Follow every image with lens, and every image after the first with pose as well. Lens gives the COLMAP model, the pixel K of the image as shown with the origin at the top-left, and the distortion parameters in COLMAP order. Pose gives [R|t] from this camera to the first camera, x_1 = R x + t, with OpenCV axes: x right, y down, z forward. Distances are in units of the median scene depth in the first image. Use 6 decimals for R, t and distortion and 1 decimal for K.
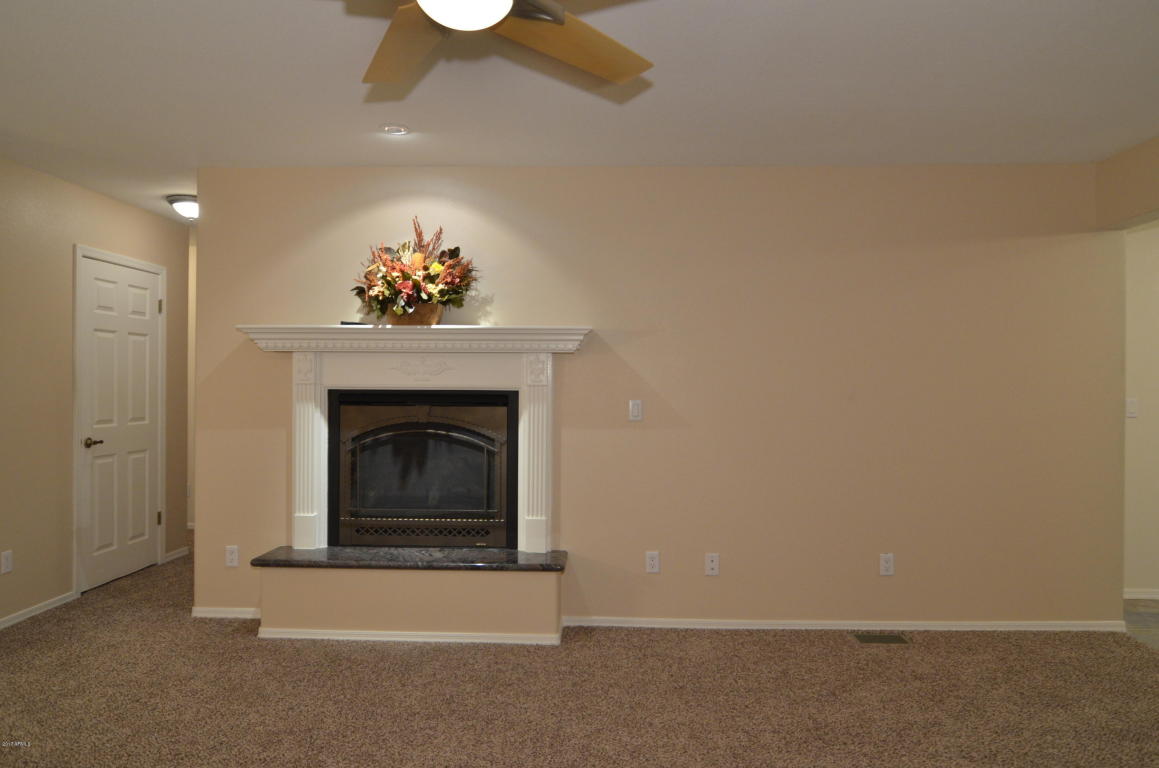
lens RADIAL K [[742.7, 0, 579.5], [0, 742.7, 384.0], [0, 0, 1]] dist [-0.002524, -0.000153]
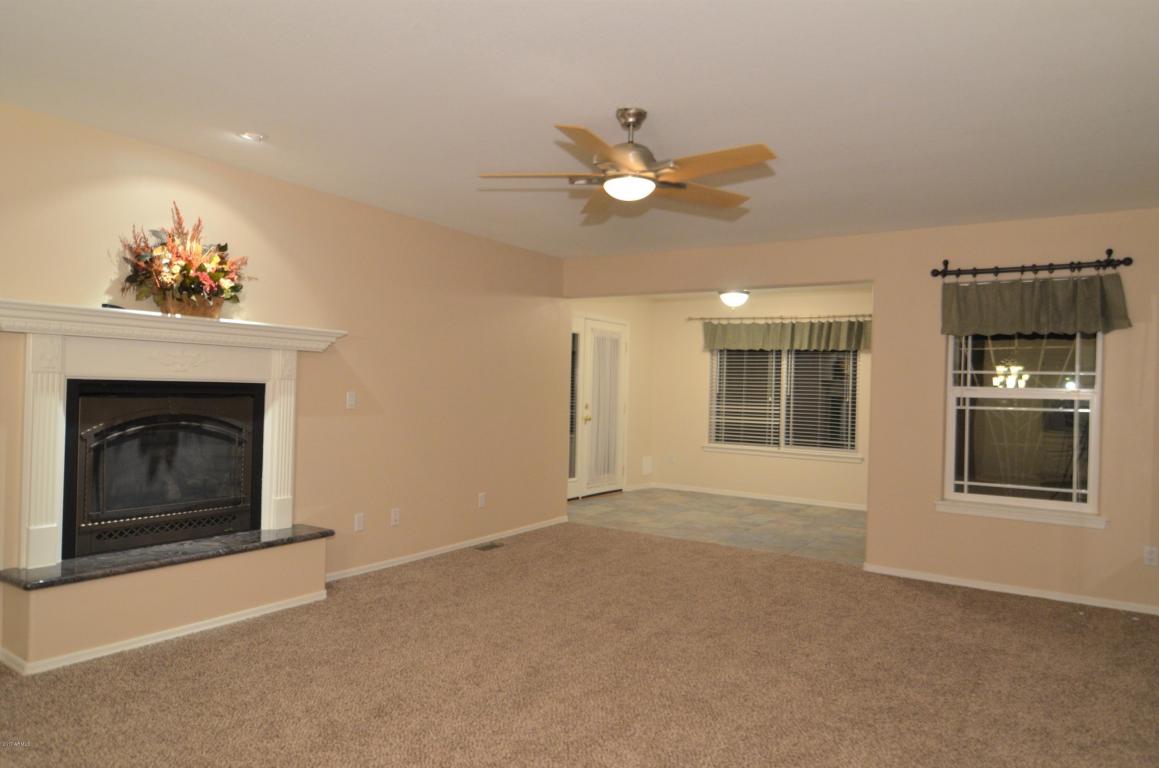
lens RADIAL K [[742.7, 0, 579.5], [0, 742.7, 384.0], [0, 0, 1]] dist [-0.002524, -0.000153]
pose [[0.517066, 0.012889, 0.855848, -0.775323], [-0.026304, 0.999654, 0.000837, -0.003055], [-0.855541, -0.022945, 0.517226, 0.042848]]
